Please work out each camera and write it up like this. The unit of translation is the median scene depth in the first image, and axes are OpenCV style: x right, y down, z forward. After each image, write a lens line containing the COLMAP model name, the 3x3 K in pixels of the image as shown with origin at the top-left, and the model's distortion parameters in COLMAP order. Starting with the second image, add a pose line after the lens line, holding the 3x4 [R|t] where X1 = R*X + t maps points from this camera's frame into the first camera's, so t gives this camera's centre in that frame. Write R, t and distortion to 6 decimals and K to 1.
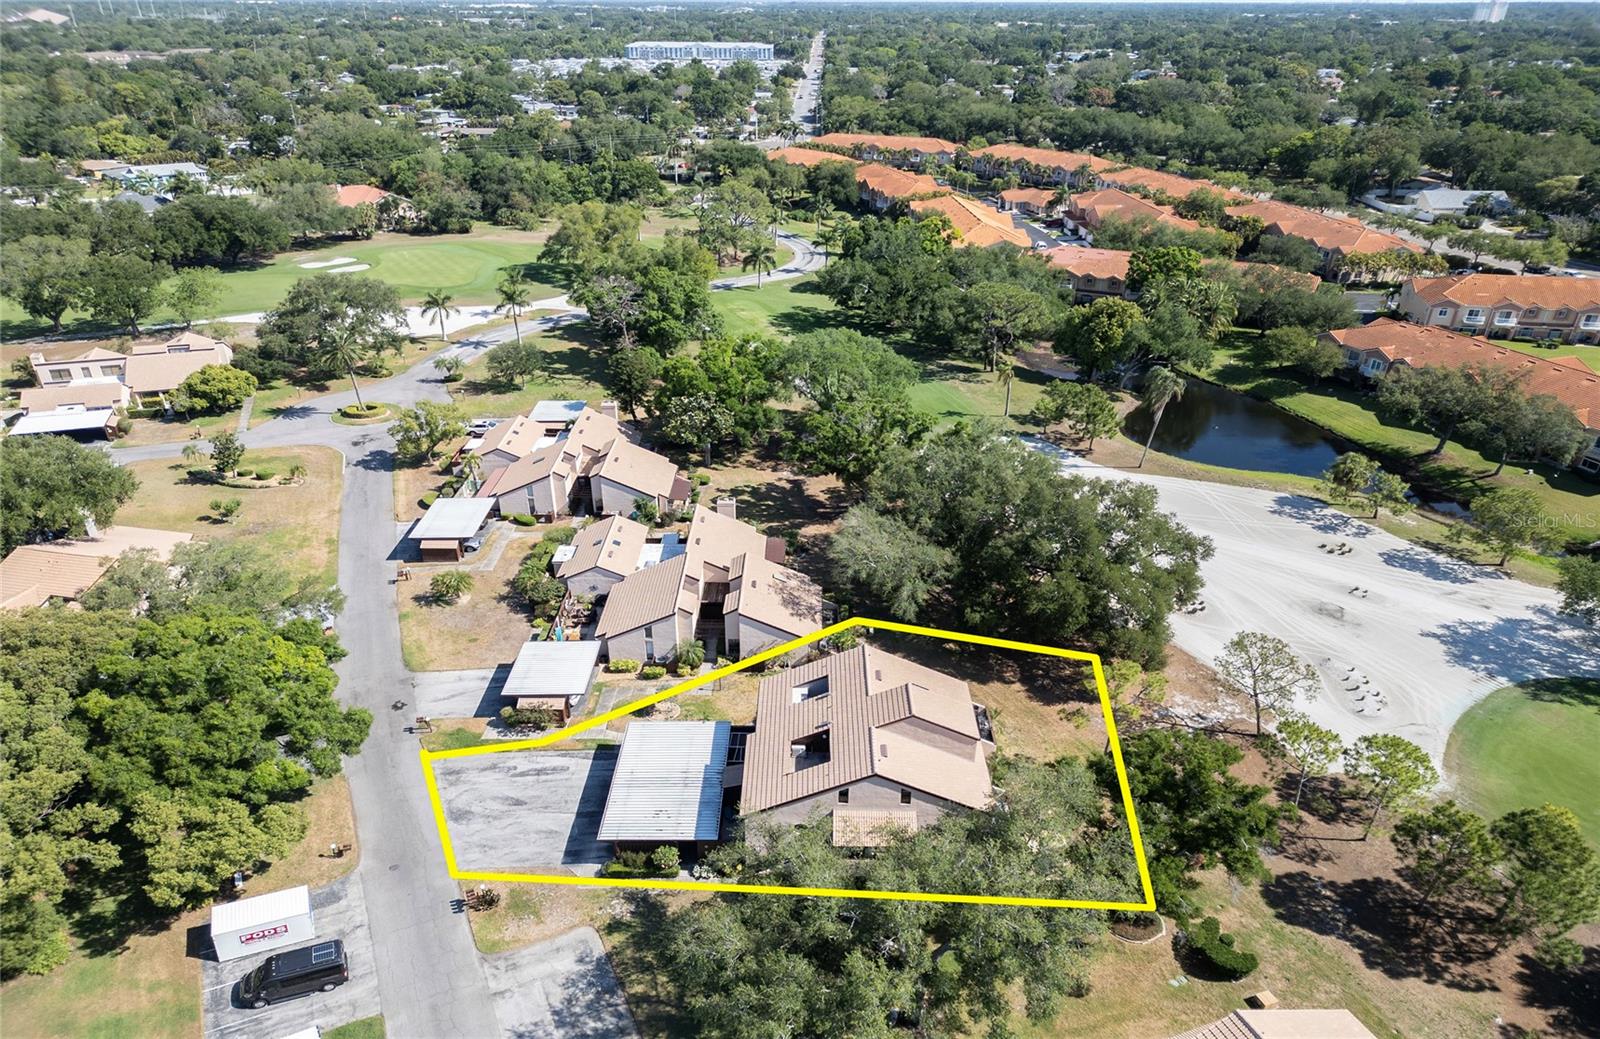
lens RADIAL K [[1098.8, 0, 800.0], [0, 1098.8, 604.3], [0, 0, 1]] dist [0.059389, -0.053681]
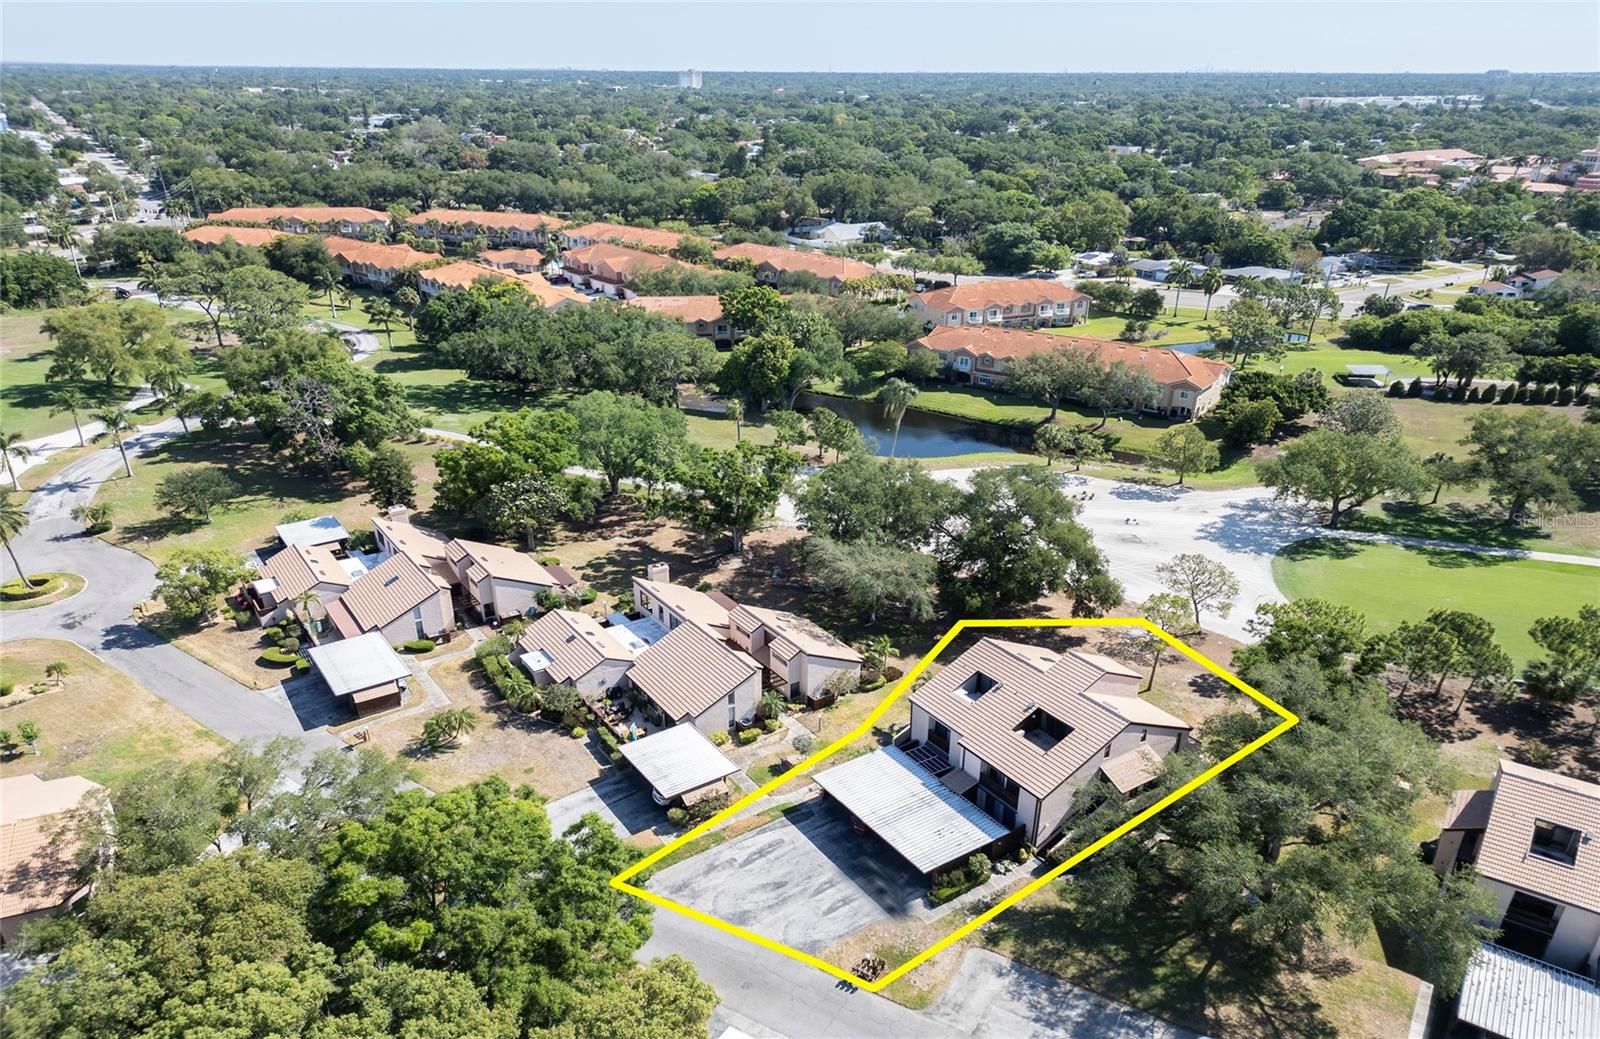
lens RADIAL K [[1098.8, 0, 800.0], [0, 1098.8, 604.3], [0, 0, 1]] dist [0.059389, -0.053681]
pose [[0.831297, -0.245044, 0.498898, -0.371166], [0.267768, 0.963108, 0.026876, -0.044183], [-0.487079, 0.111247, 0.866244, 0.069038]]
